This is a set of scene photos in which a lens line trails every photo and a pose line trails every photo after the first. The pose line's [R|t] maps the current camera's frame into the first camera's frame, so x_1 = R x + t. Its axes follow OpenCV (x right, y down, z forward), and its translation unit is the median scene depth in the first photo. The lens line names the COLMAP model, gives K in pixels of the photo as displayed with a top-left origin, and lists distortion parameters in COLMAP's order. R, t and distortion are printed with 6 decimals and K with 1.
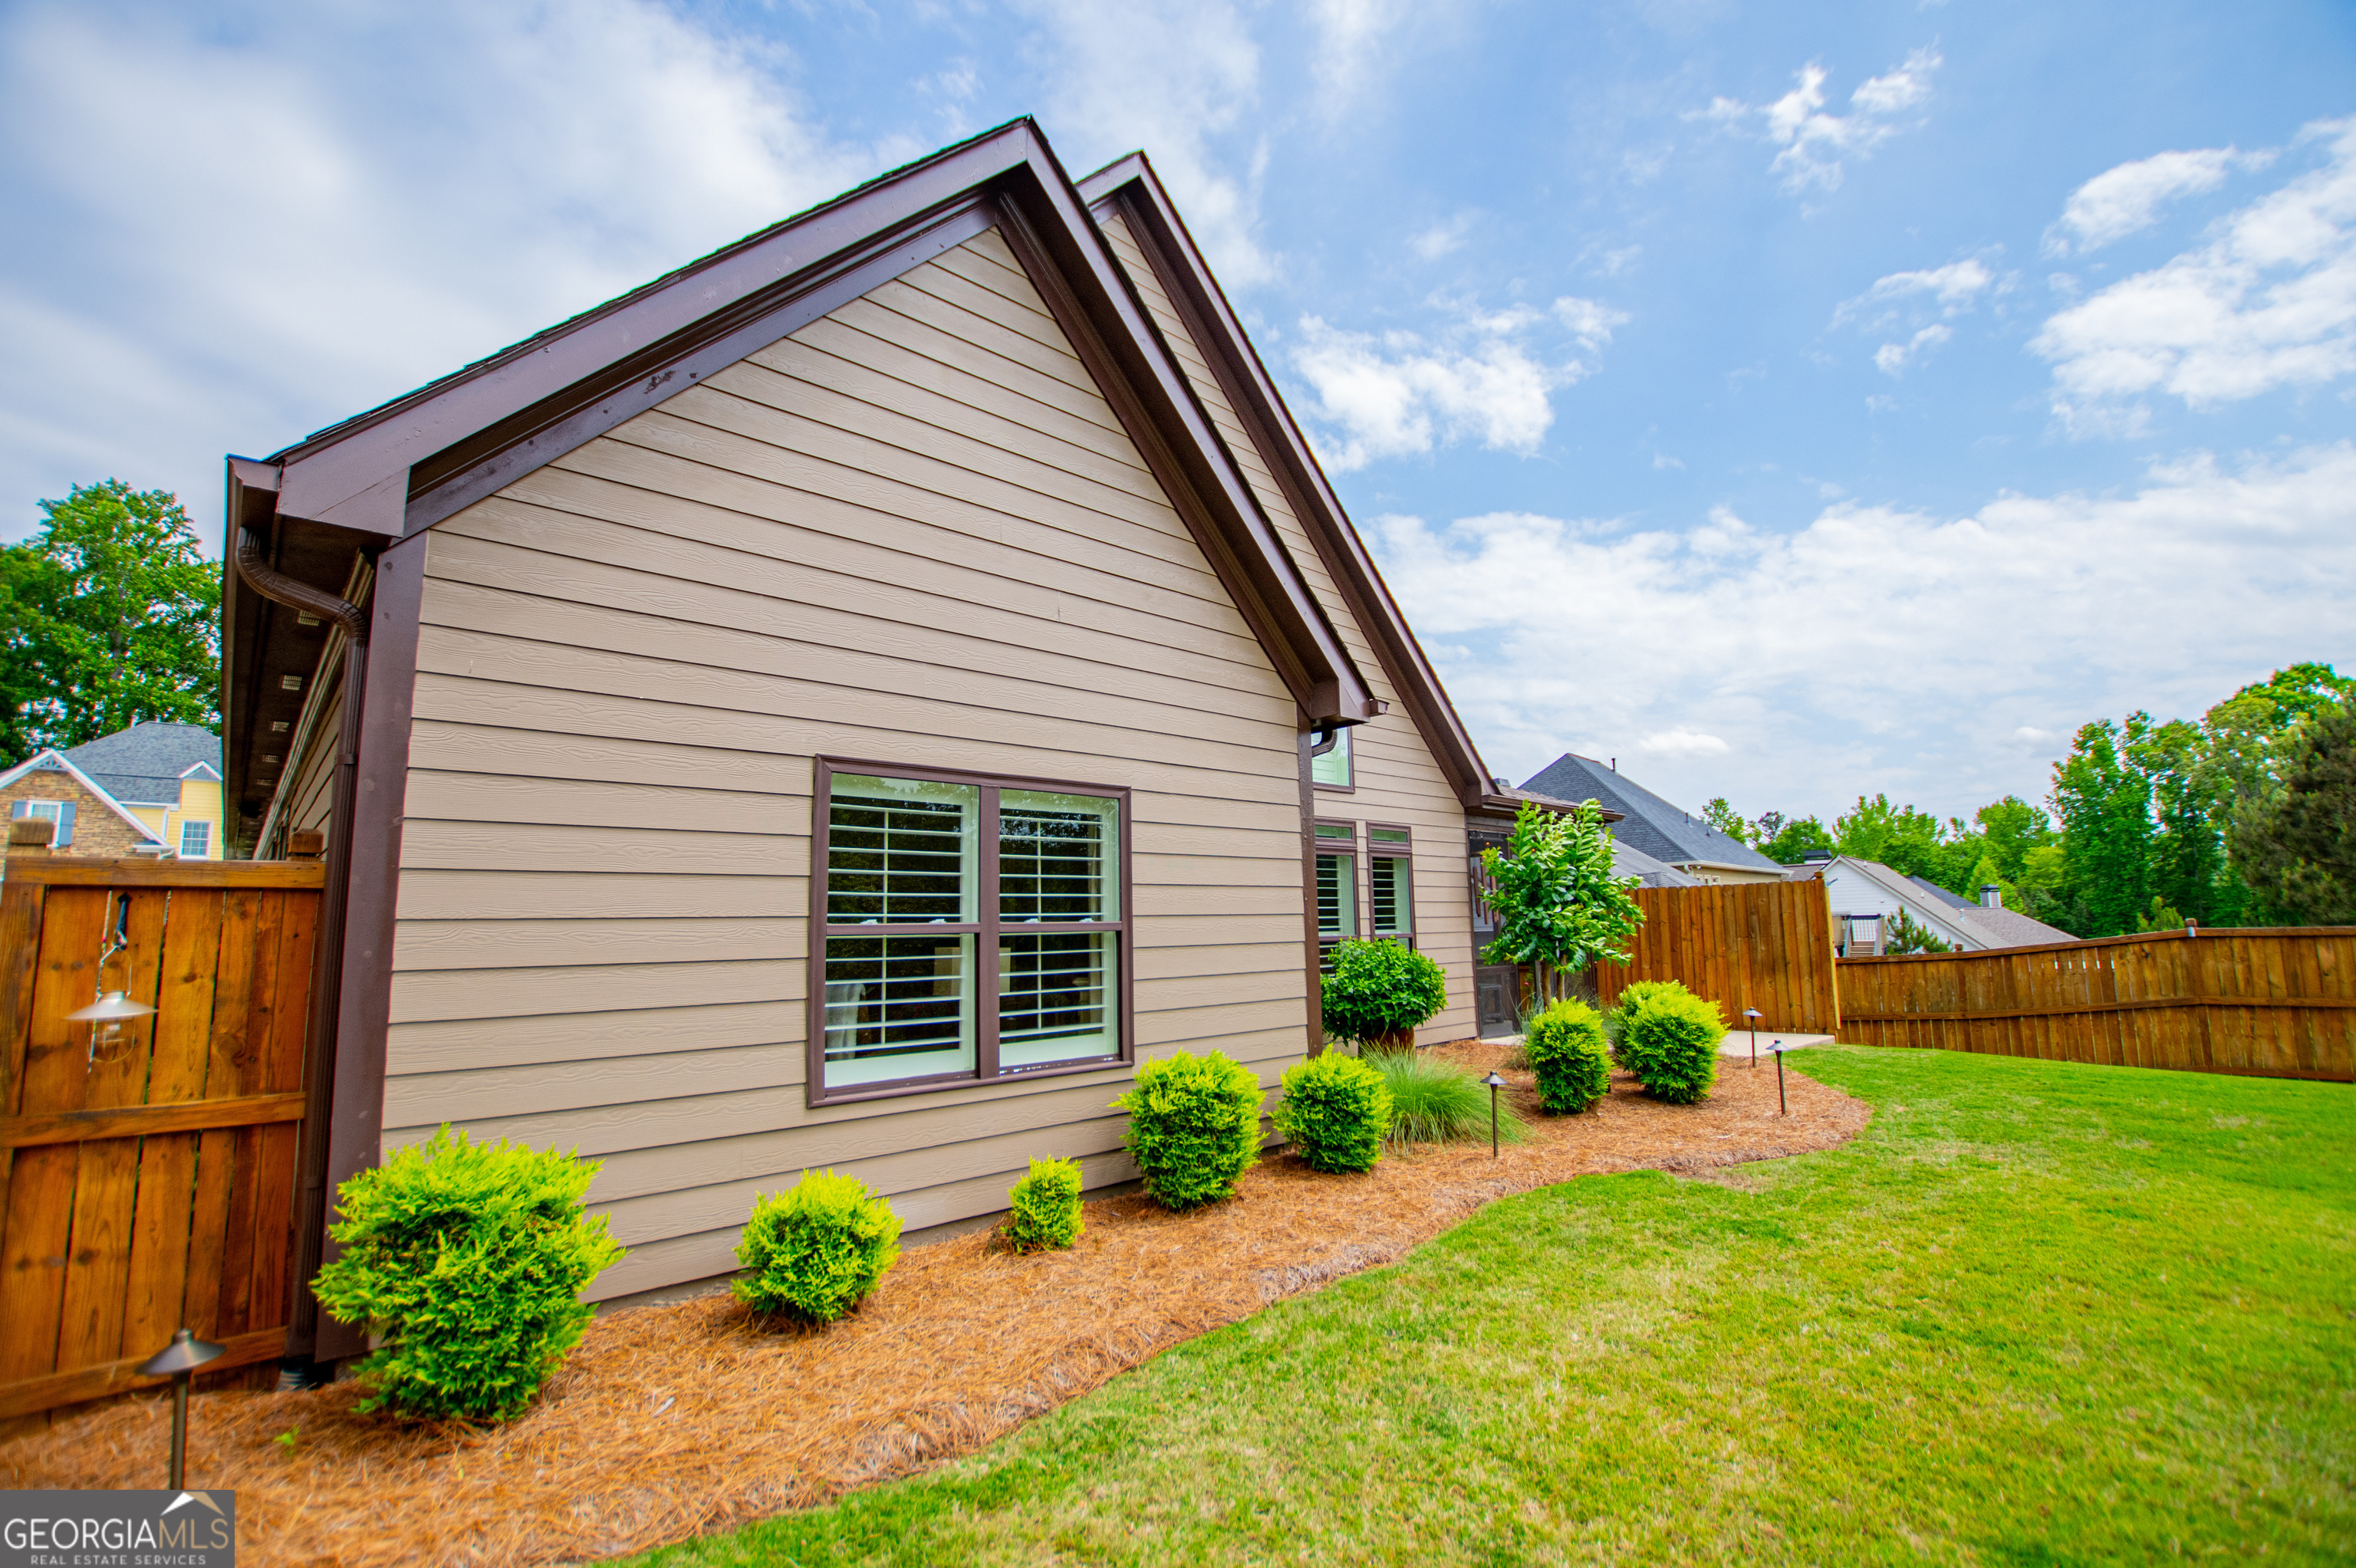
lens RADIAL K [[1048.3, 0, 1199.5], [0, 1048.3, 787.2], [0, 0, 1]] dist [-0.031168, 0.004689]
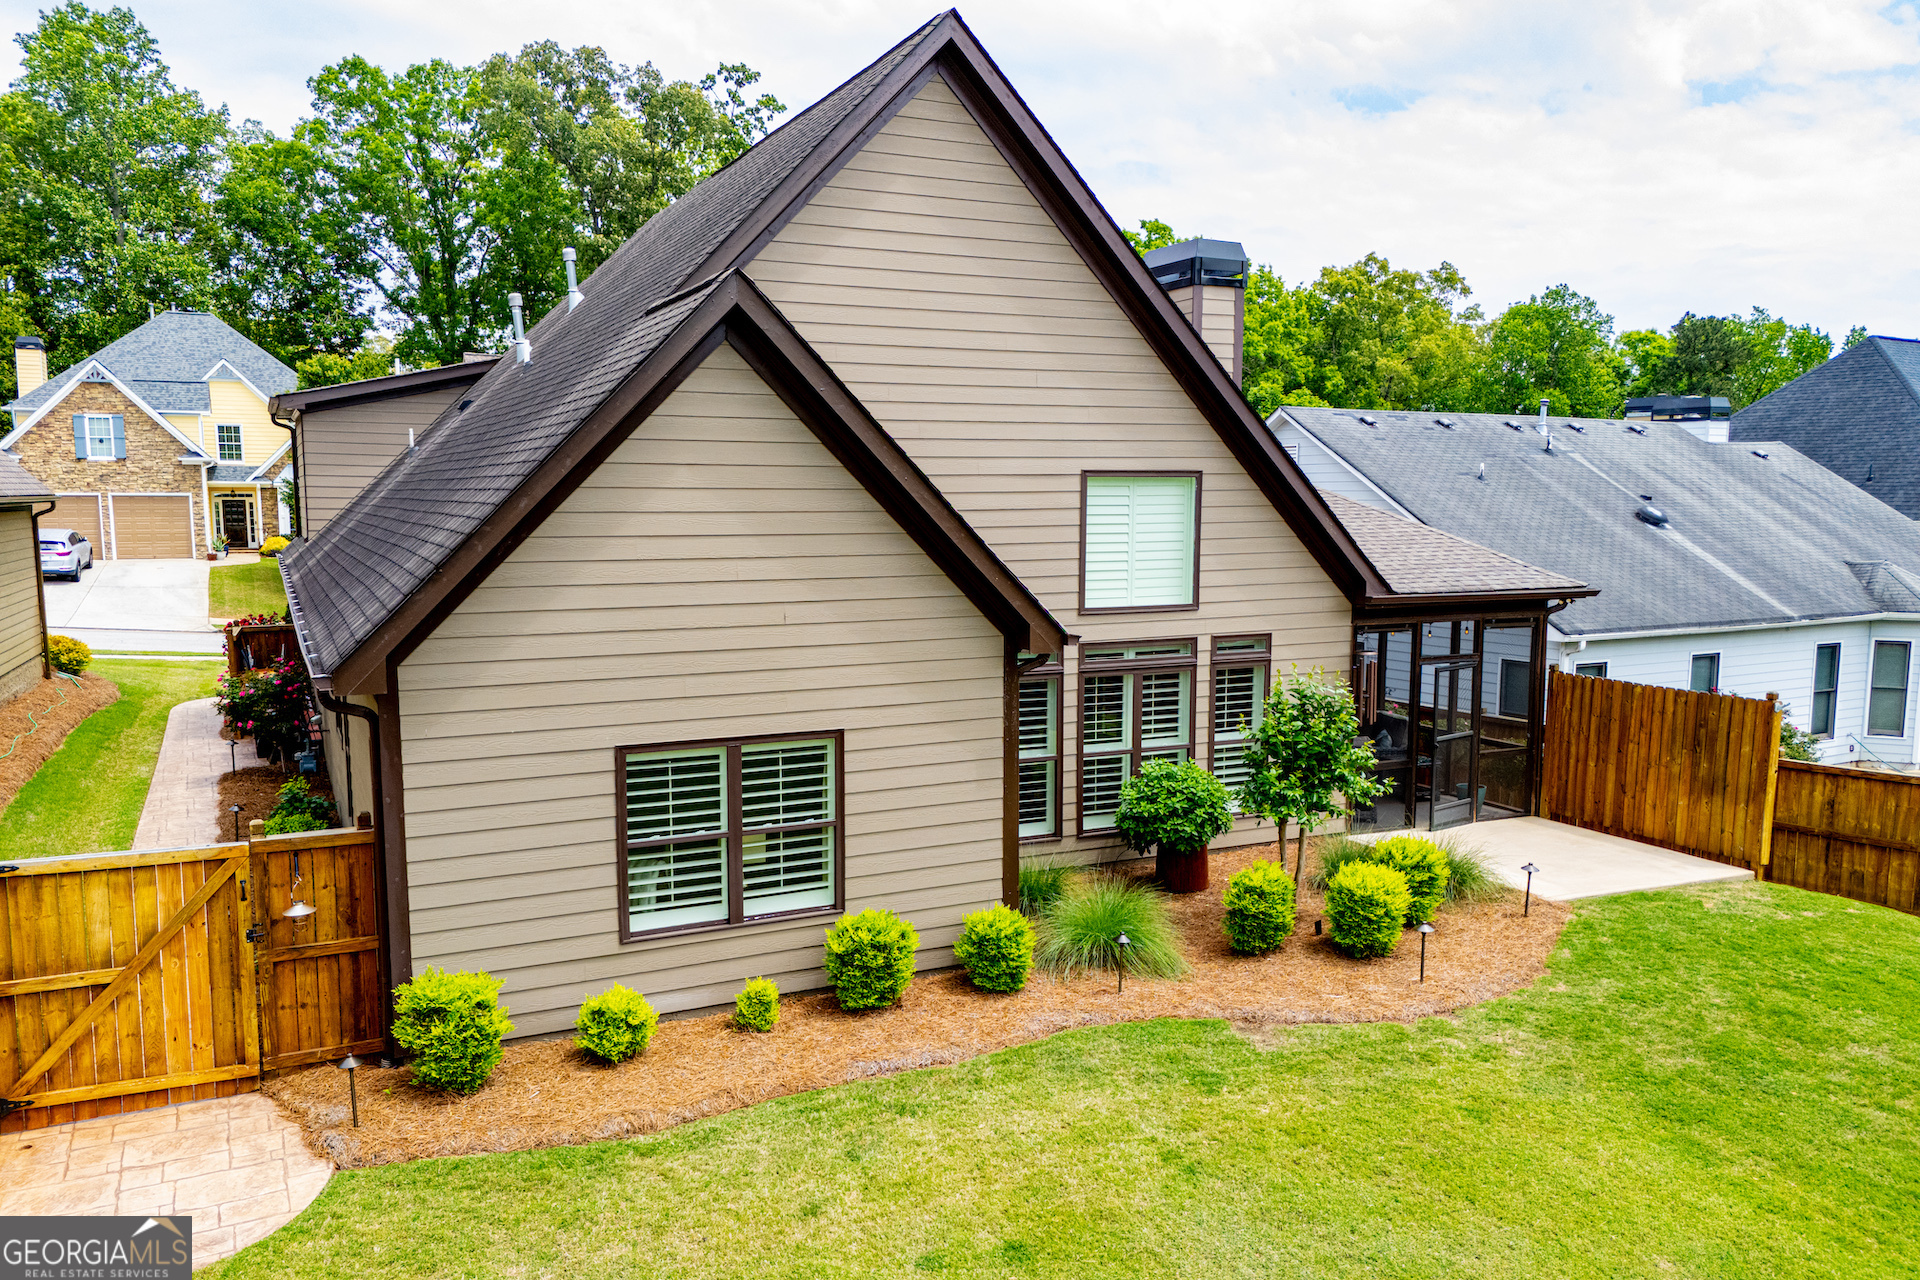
lens RADIAL K [[1426.3, 0, 958.3], [0, 1426.3, 682.1], [0, 0, 1]] dist [0.073304, -0.053664]
pose [[0.952106, 0.061183, -0.299584, 0.865328], [0.020558, 0.964750, 0.262363, -0.742198], [0.305076, -0.255956, 0.917287, -0.946383]]
